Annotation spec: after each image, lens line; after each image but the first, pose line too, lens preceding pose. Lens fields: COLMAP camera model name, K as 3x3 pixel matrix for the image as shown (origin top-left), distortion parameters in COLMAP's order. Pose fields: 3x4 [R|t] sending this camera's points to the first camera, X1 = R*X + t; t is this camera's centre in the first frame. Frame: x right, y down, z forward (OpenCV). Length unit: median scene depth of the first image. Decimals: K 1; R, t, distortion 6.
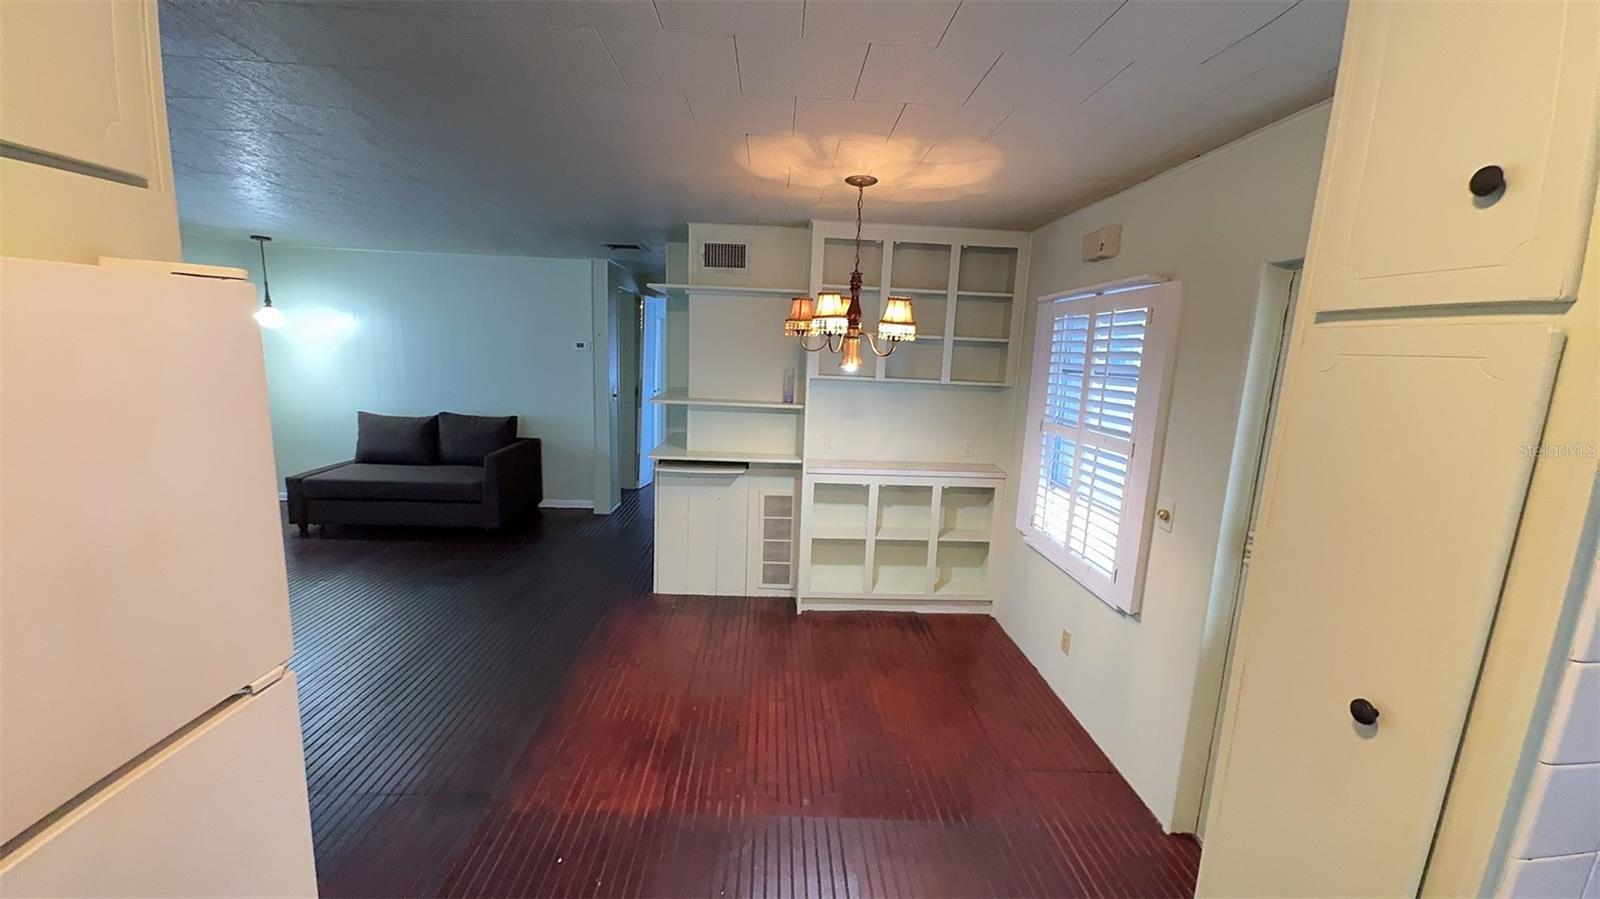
lens RADIAL K [[617.0, 0, 796.0], [0, 617.0, 451.7], [0, 0, 1]] dist [0.008343, 0.000518]
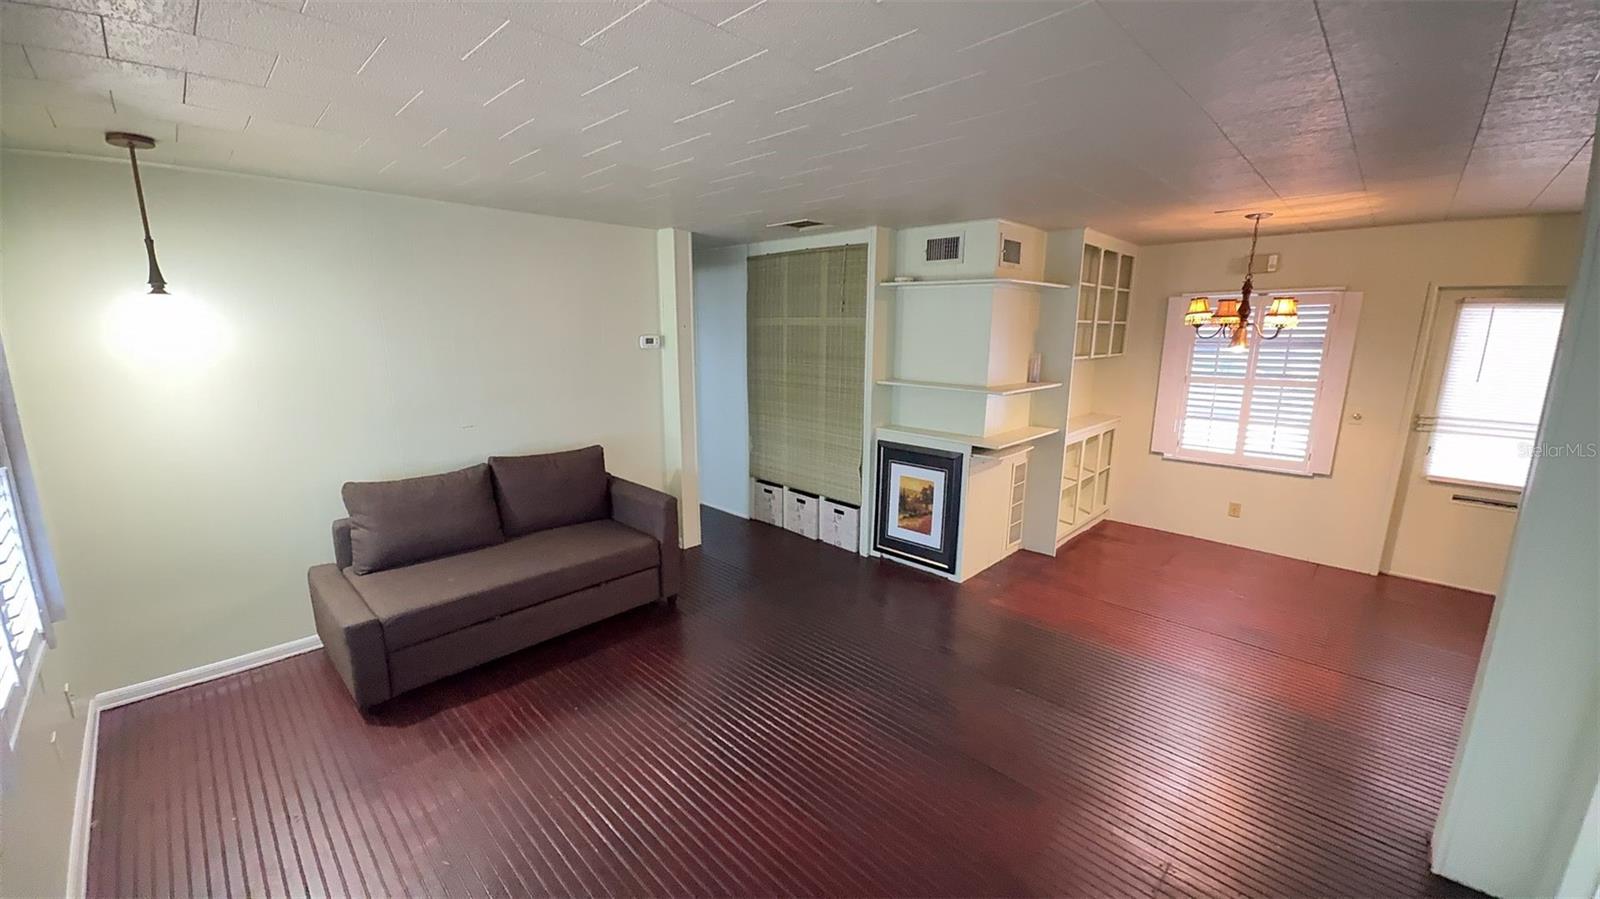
lens RADIAL K [[617.0, 0, 800.1], [0, 617.0, 451.0], [0, 0, 1]] dist [0.008343, 0.000518]
pose [[0.717899, -0.173225, 0.674250, -1.124806], [0.139837, 0.984688, 0.104091, -0.134841], [-0.681958, 0.019558, 0.731130, 0.458335]]
